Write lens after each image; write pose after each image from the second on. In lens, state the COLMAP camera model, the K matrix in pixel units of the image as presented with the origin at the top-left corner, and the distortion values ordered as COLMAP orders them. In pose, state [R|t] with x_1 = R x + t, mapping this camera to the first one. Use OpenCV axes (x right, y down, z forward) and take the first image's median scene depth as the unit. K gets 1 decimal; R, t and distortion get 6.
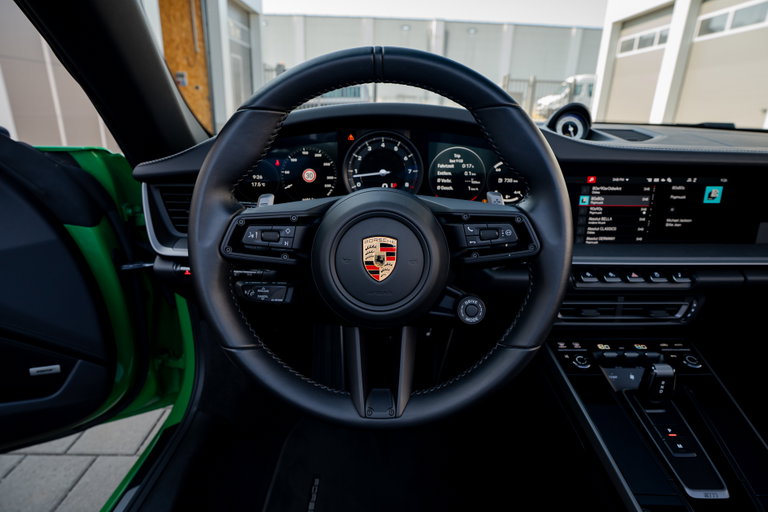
lens RADIAL K [[425.6, 0, 380.4], [0, 425.6, 255.0], [0, 0, 1]] dist [-0.032579, 0.001462]
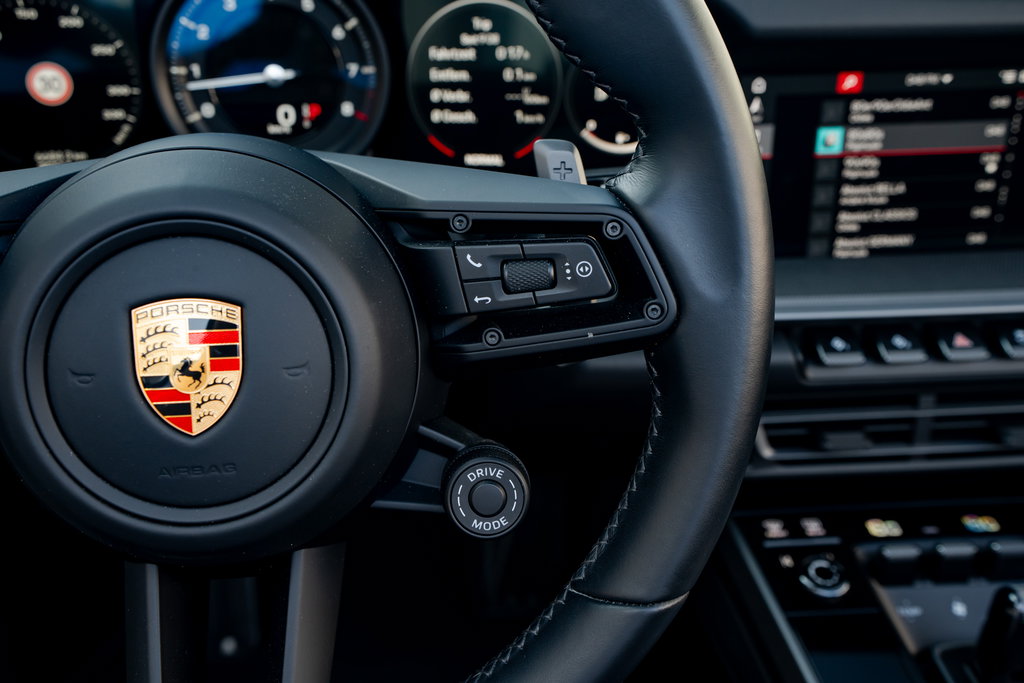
lens RADIAL K [[999.2, 0, 501.4], [0, 999.2, 336.3], [0, 0, 1]] dist [0.089454, 0.001803]
pose [[0.993619, -0.044001, 0.103855, 0.099077], [0.035140, 0.995705, 0.085658, -0.045584], [-0.107178, -0.081462, 0.990897, 0.141990]]
